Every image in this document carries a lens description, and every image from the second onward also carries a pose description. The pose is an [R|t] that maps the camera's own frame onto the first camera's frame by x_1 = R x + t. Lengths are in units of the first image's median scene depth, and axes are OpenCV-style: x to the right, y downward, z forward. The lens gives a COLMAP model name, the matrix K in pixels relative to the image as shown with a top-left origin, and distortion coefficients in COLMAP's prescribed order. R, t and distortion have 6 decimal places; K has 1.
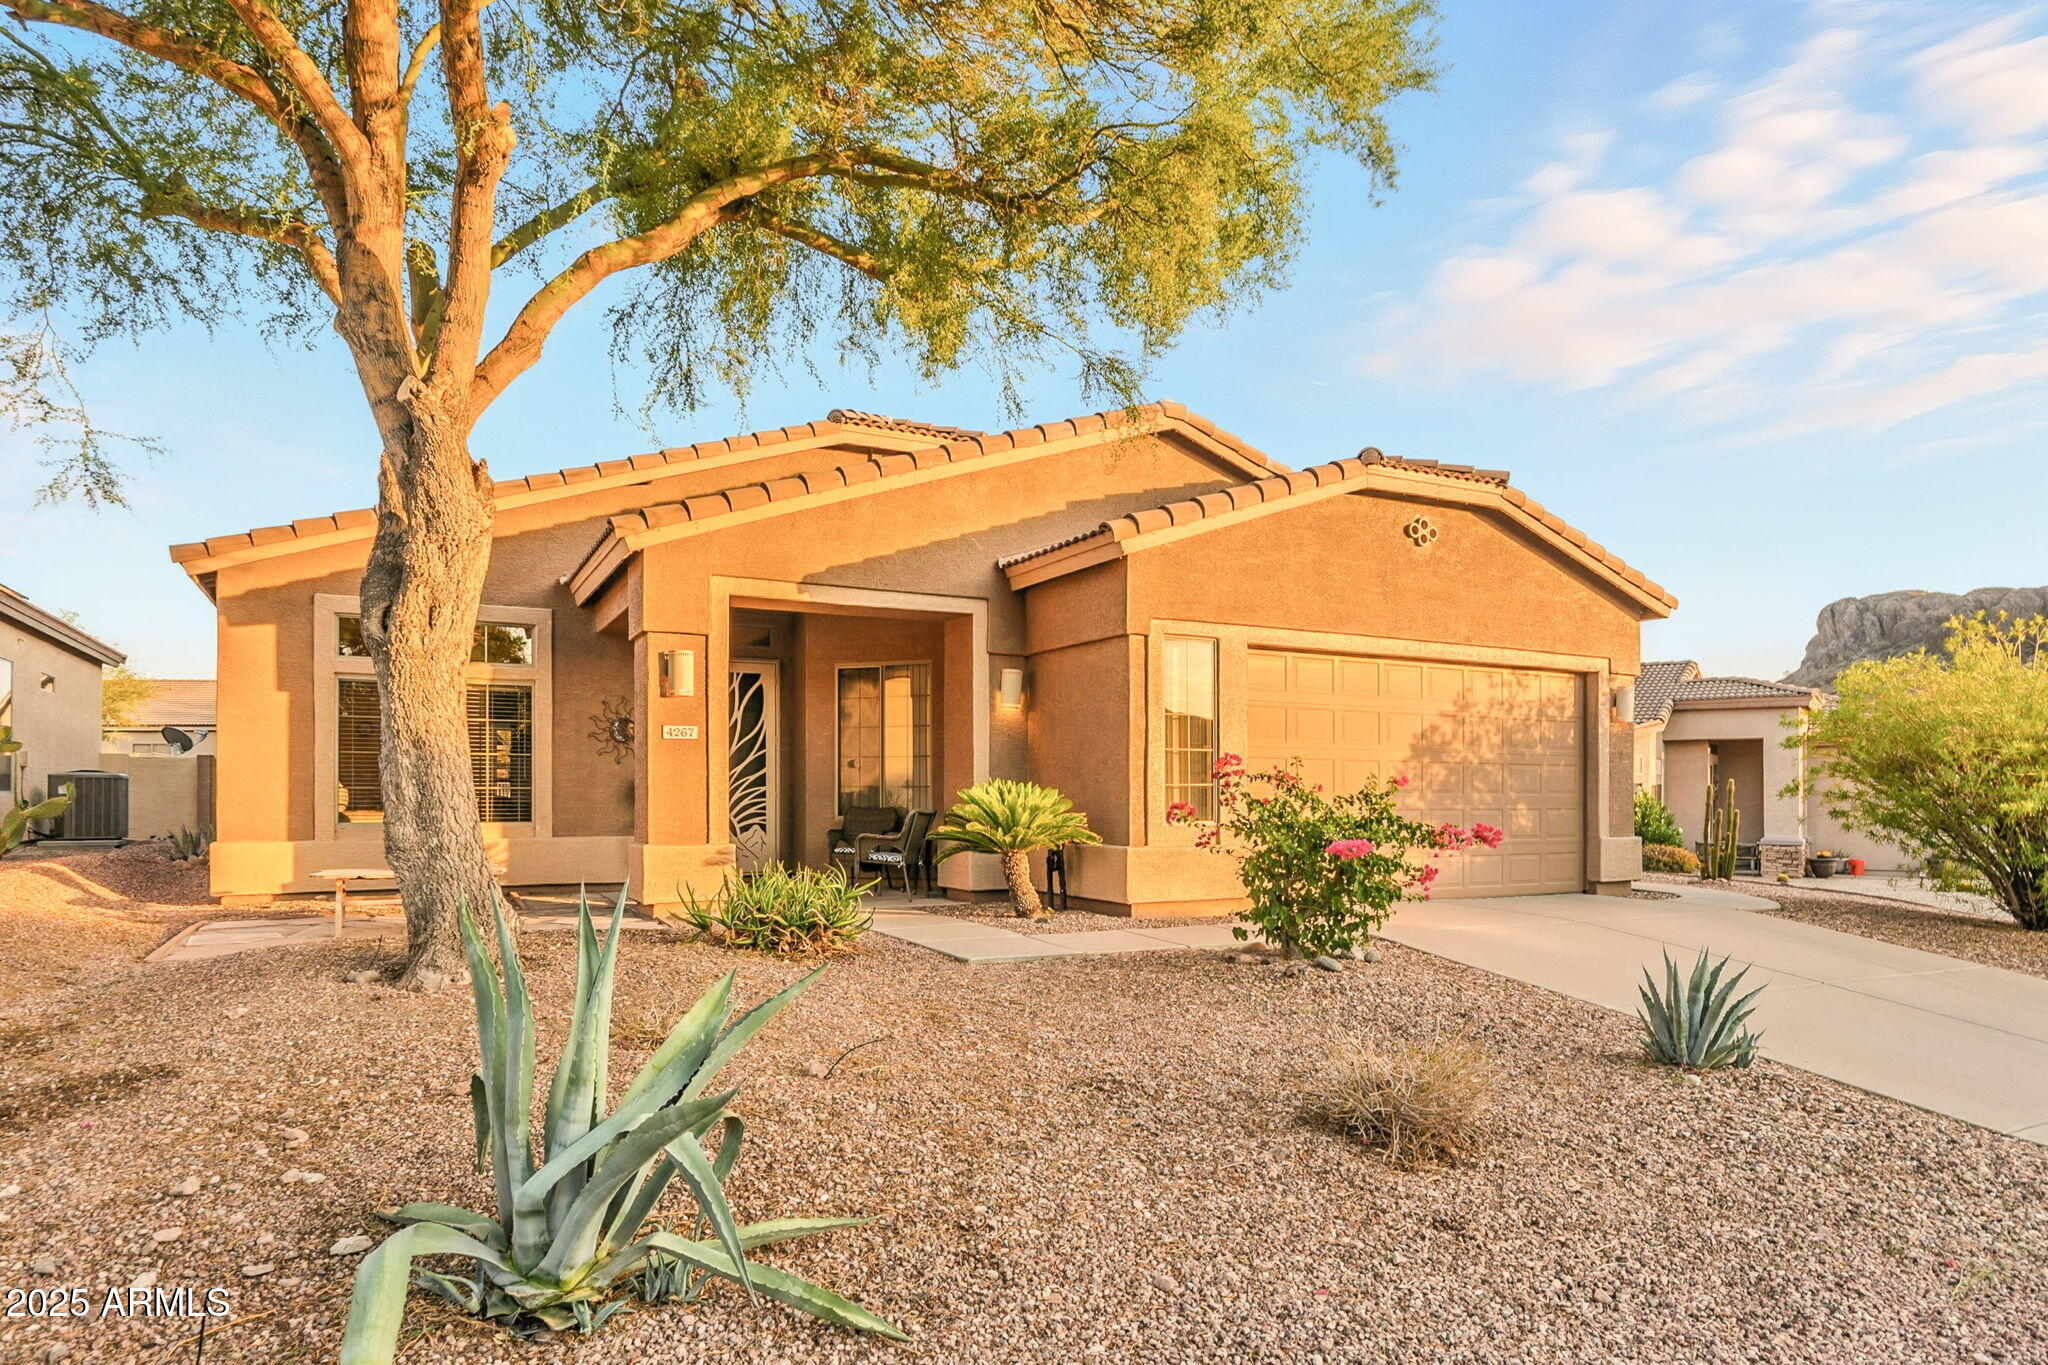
lens RADIAL K [[1200.2, 0, 1019.5], [0, 1200.2, 795.1], [0, 0, 1]] dist [0.000684, -0.000018]
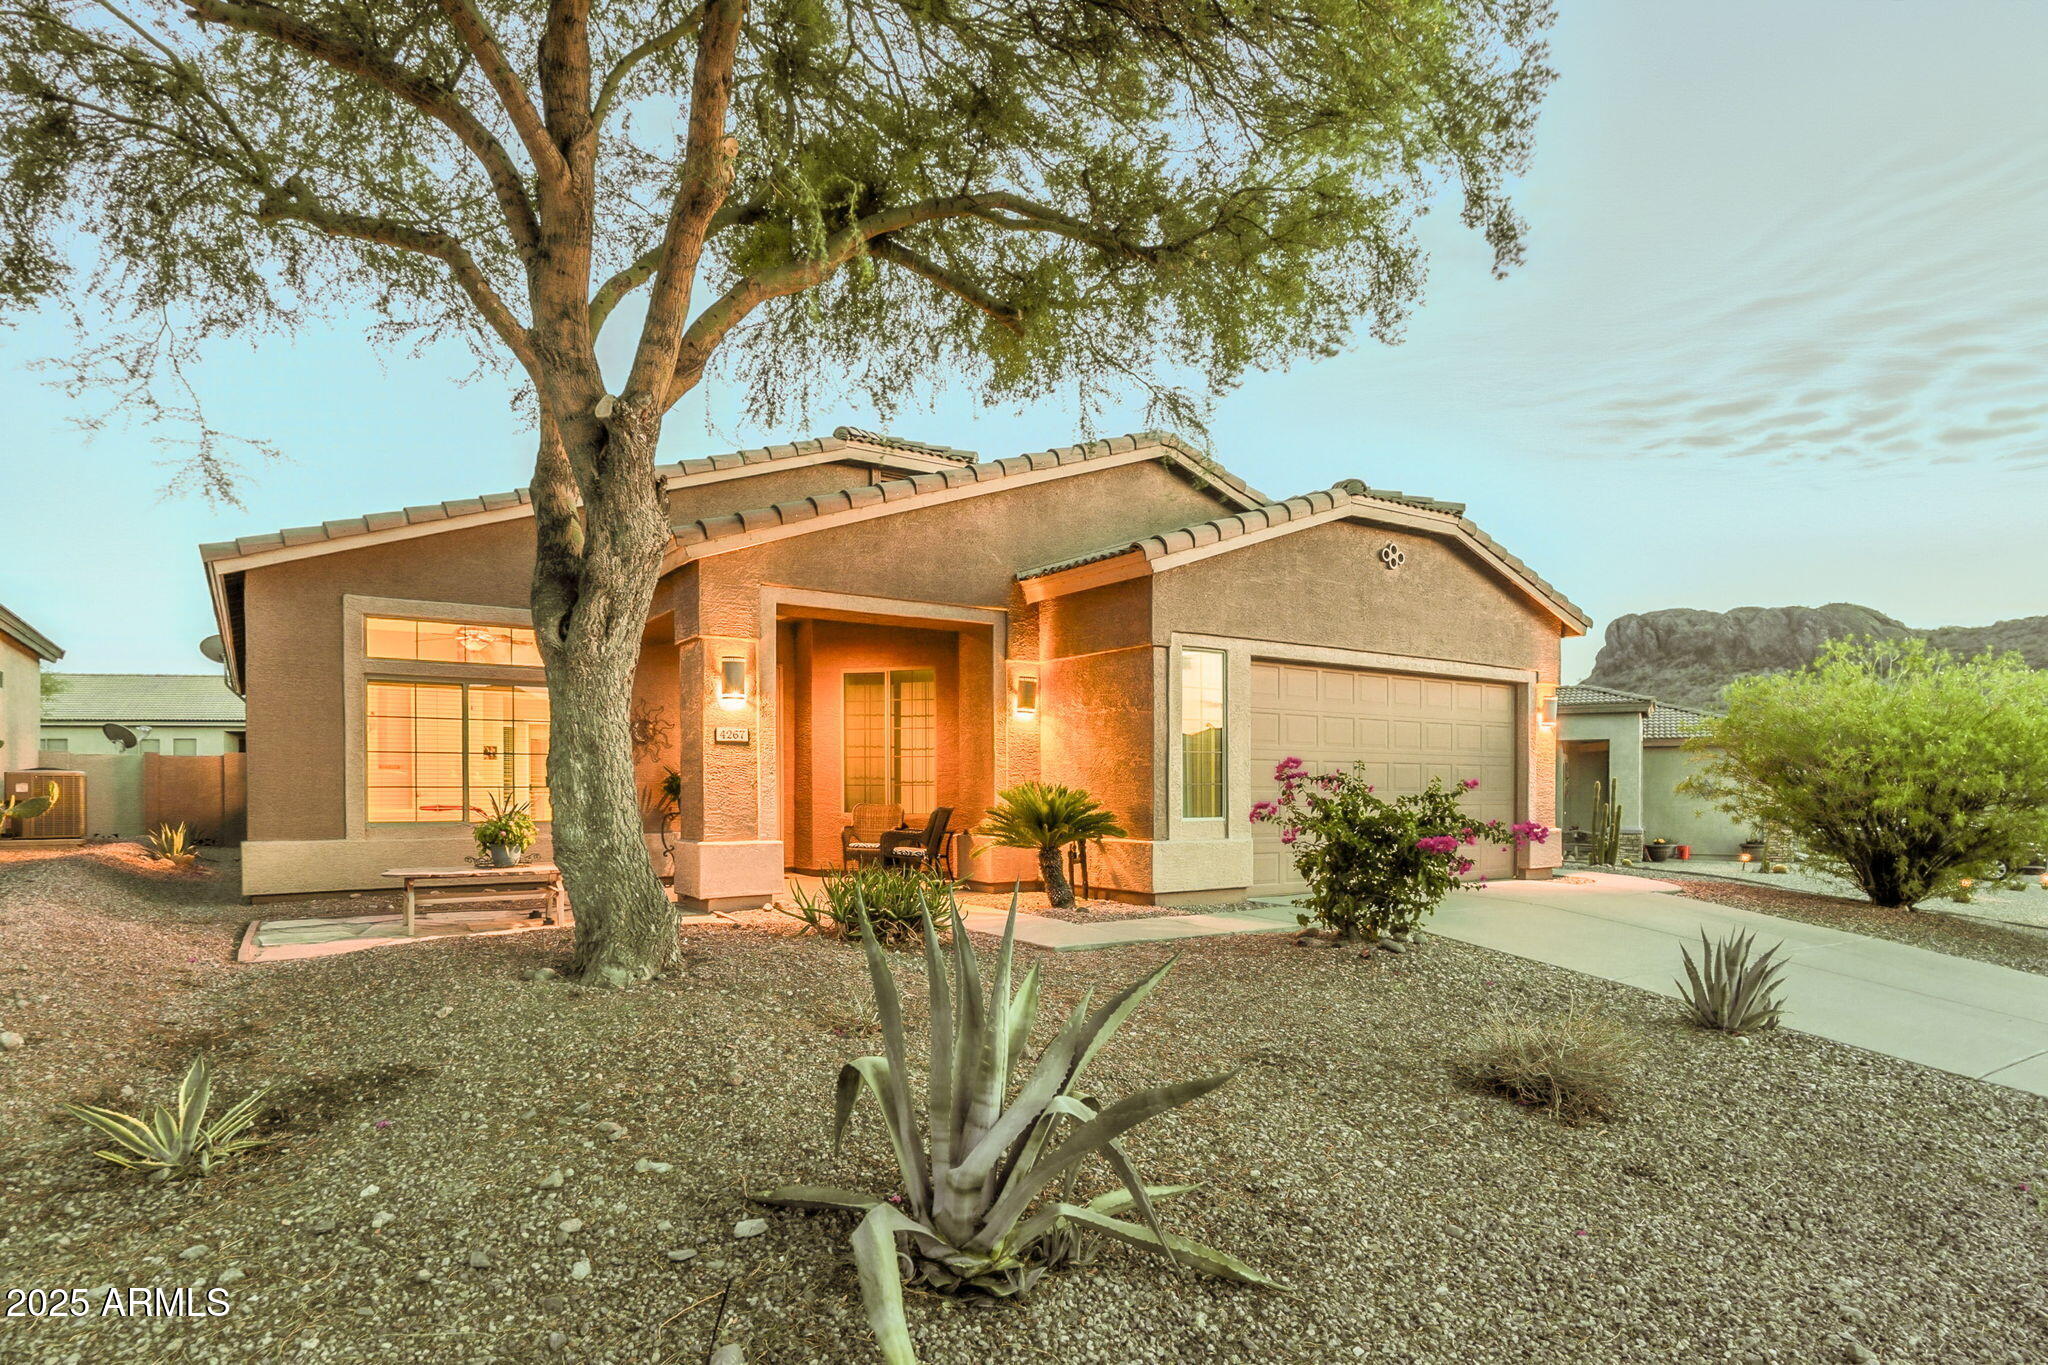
lens RADIAL K [[1126.3, 0, 1021.4], [0, 1126.3, 803.4], [0, 0, 1]] dist [0.000873, -0.000105]
pose [[0.994121, -0.002596, 0.108241, -0.157025], [0.001210, 0.999916, 0.012867, -0.005180], [-0.108265, -0.012660, 0.994041, -0.005109]]
